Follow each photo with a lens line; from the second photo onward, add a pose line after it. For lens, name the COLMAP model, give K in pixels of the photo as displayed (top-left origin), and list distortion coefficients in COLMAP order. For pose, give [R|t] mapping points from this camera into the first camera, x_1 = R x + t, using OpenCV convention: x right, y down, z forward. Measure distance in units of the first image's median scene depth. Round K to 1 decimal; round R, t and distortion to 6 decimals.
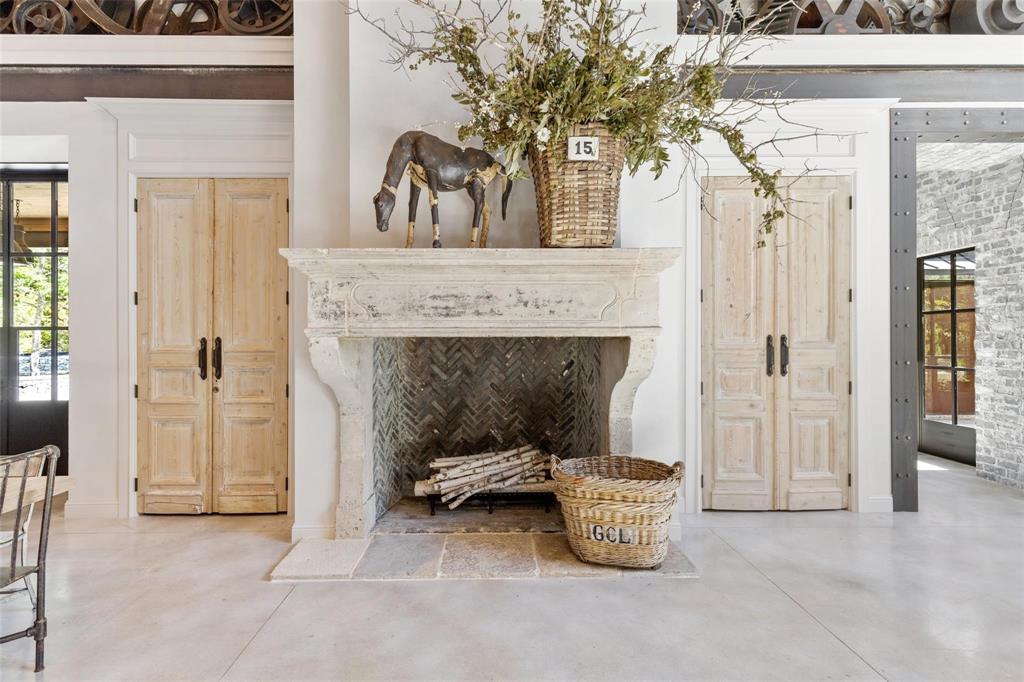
lens RADIAL K [[457.9, 0, 512.0], [0, 457.9, 341.0], [0, 0, 1]] dist [0.003921, -0.000019]
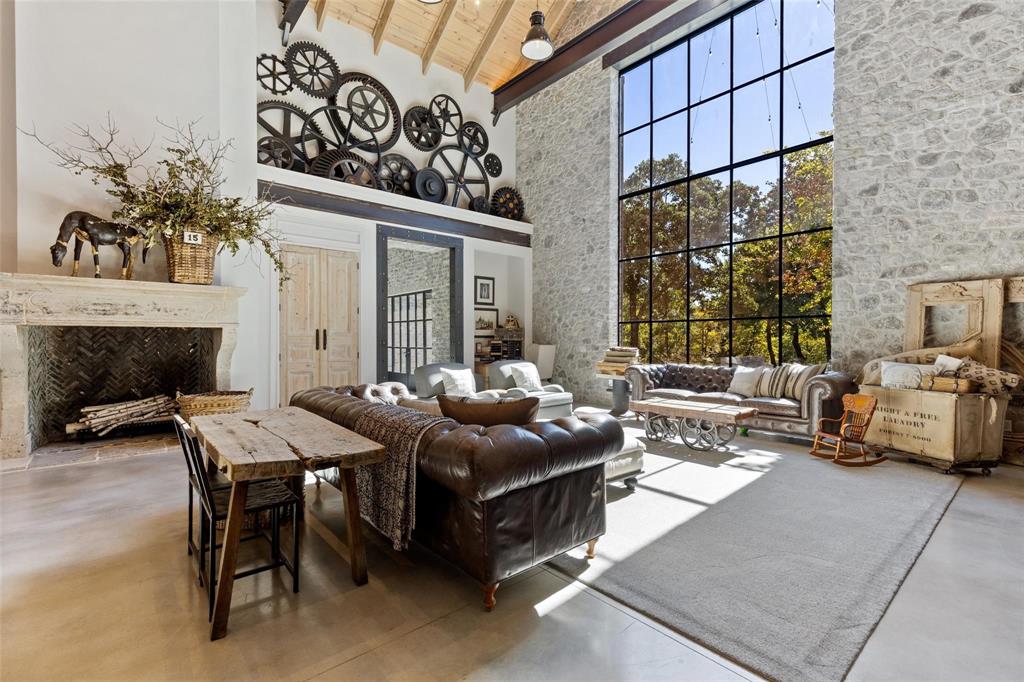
lens RADIAL K [[457.9, 0, 512.0], [0, 457.9, 341.0], [0, 0, 1]] dist [0.003921, -0.000019]
pose [[0.783721, -0.000776, 0.621112, -0.003646], [-0.000415, 0.999998, 0.001773, 0.034481], [-0.621112, -0.001647, 0.783720, -1.079896]]
